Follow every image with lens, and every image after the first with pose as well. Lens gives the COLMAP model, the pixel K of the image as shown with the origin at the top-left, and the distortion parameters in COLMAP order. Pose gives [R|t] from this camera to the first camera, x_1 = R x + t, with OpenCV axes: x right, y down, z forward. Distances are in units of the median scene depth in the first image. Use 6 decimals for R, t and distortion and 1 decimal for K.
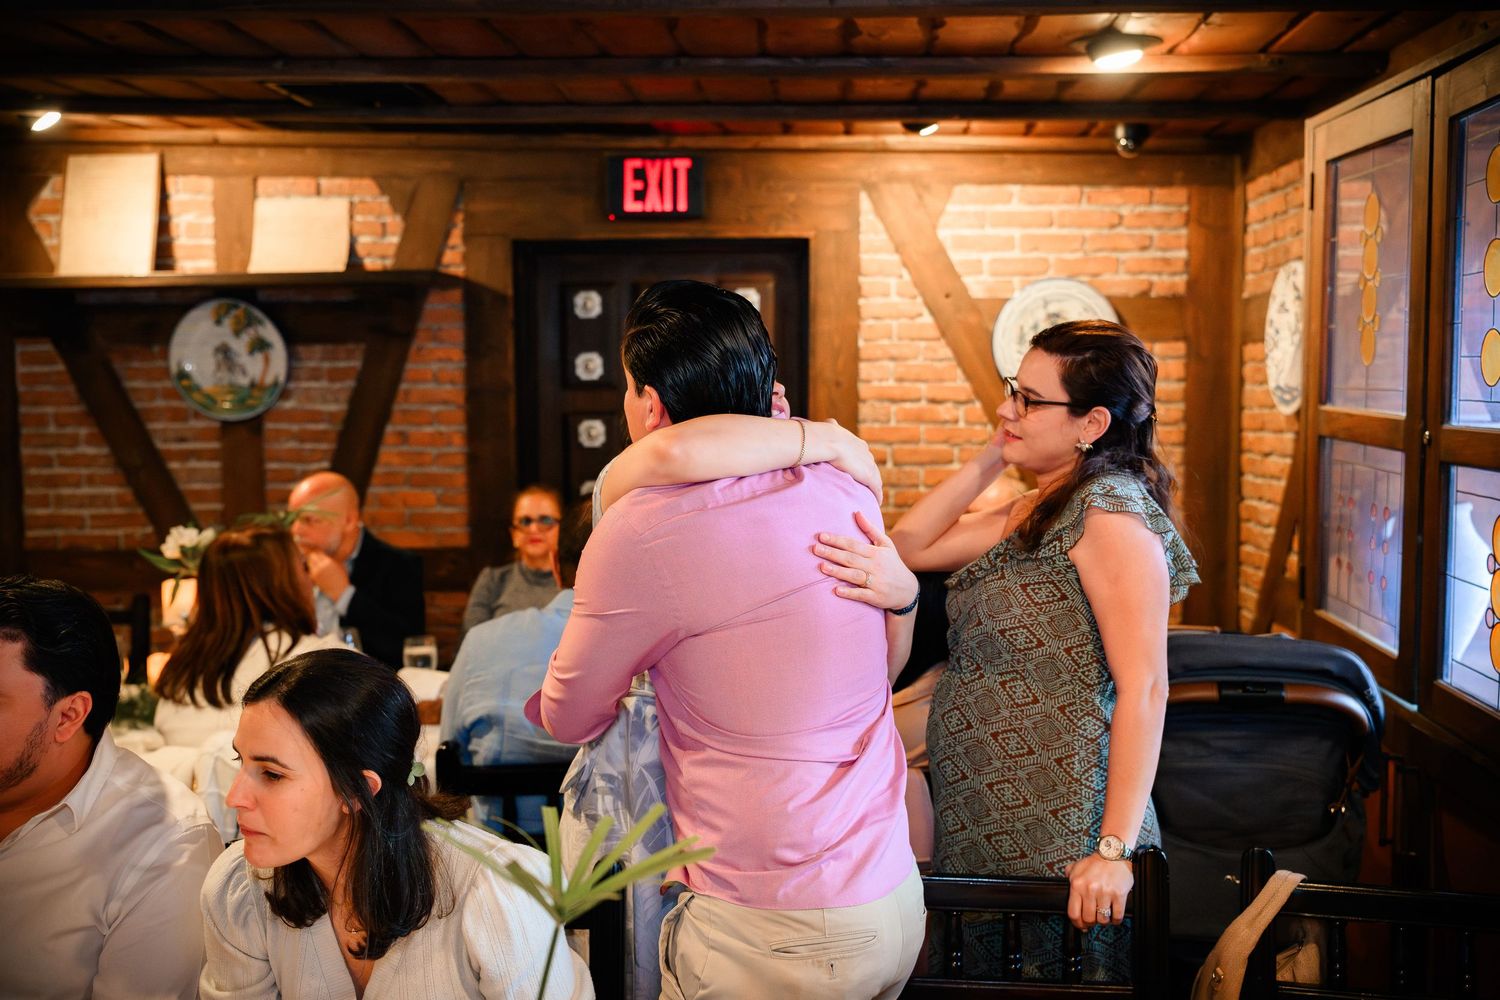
lens RADIAL K [[1479.3, 0, 750.0], [0, 1479.3, 500.0], [0, 0, 1]] dist [-0.001693, -0.000664]
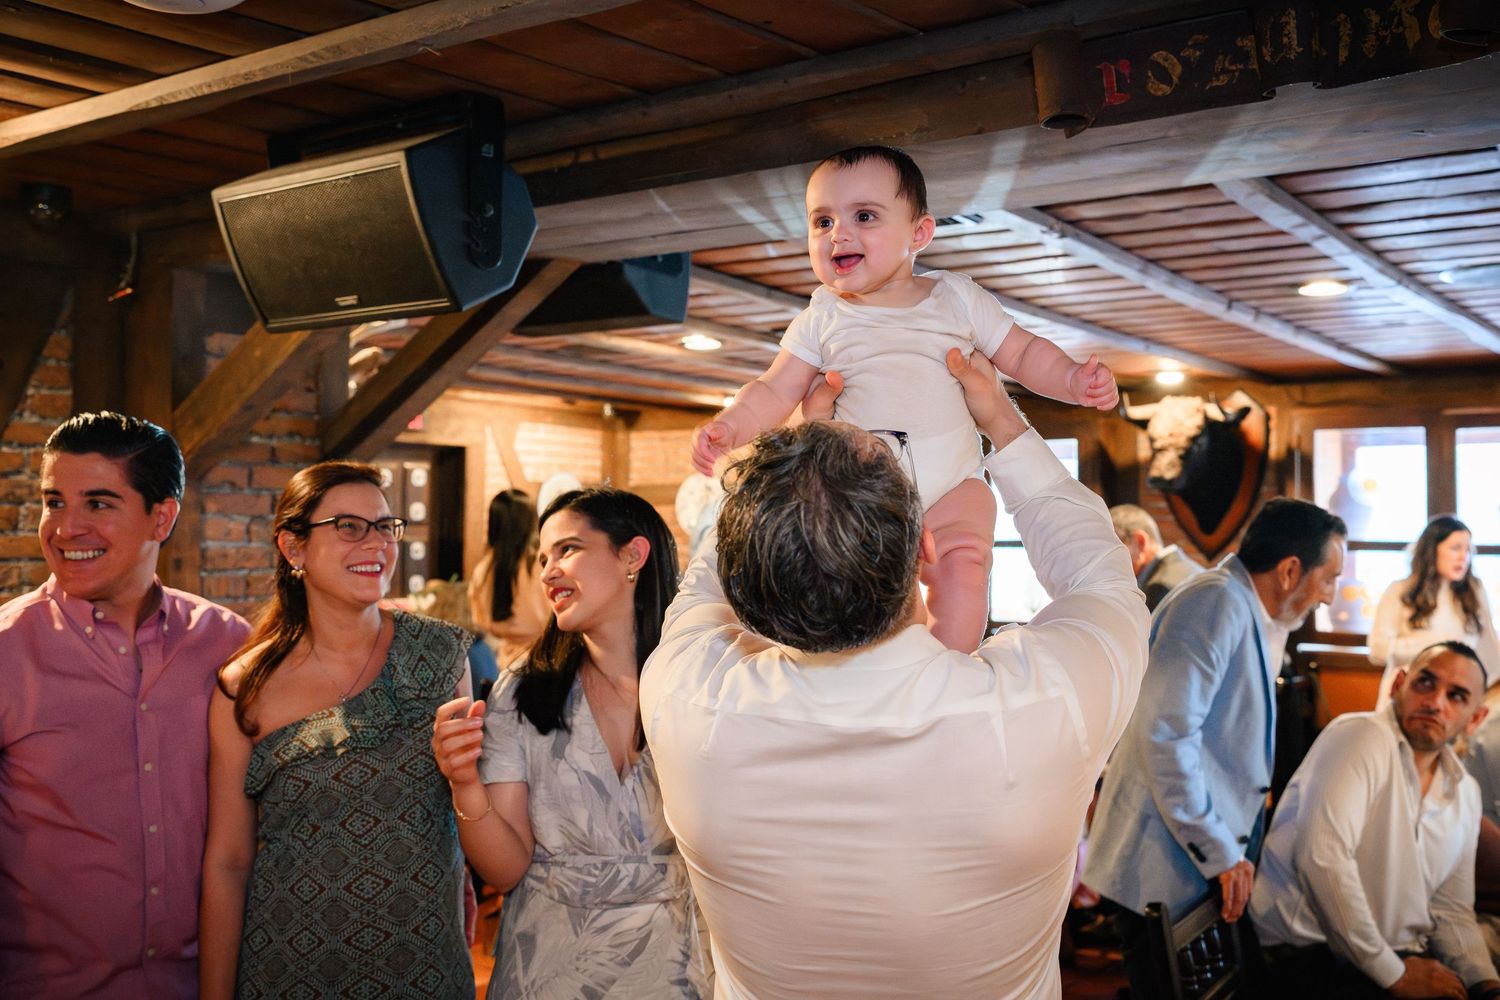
lens RADIAL K [[1479.3, 0, 750.0], [0, 1479.3, 500.0], [0, 0, 1]] dist [-0.001693, -0.000664]
pose [[0.556595, 0.016924, 0.830611, -1.321454], [0.062808, 0.996074, -0.062383, 0.031196], [-0.828406, 0.086891, 0.553347, -0.332019]]
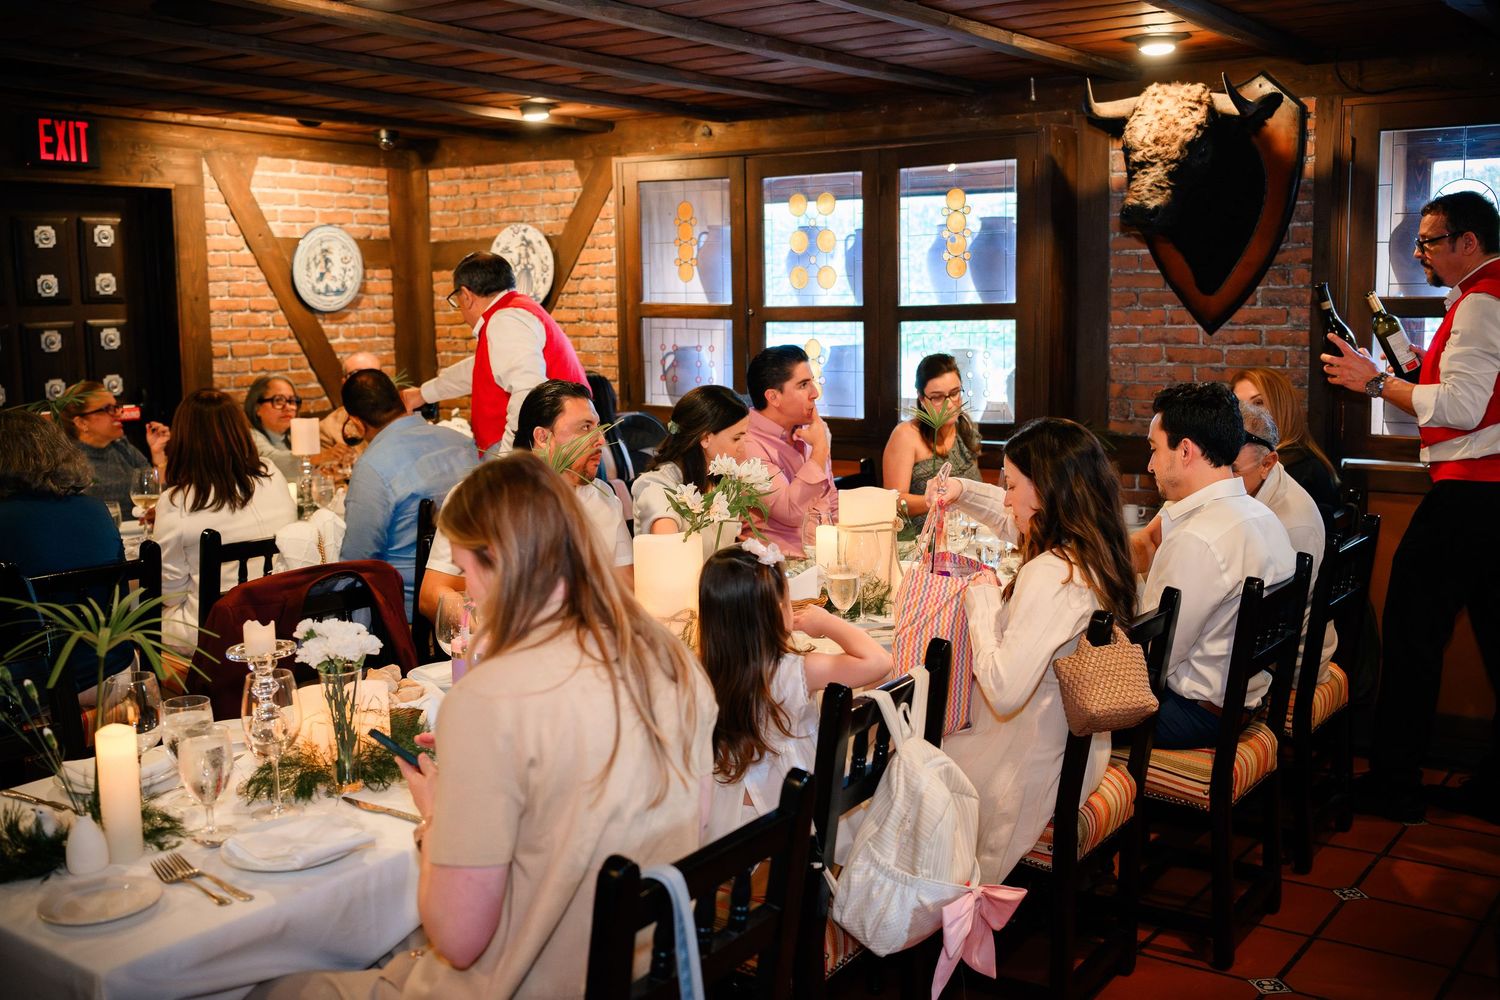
lens RADIAL K [[1512.0, 0, 748.9], [0, 1512.0, 534.9], [0, 0, 1]] dist [-0.013270, -0.022108]
pose [[0.547499, -0.136971, 0.825520, -0.842996], [0.081777, 0.990549, 0.110116, 0.025225], [-0.832801, 0.007220, 0.553526, -0.186181]]
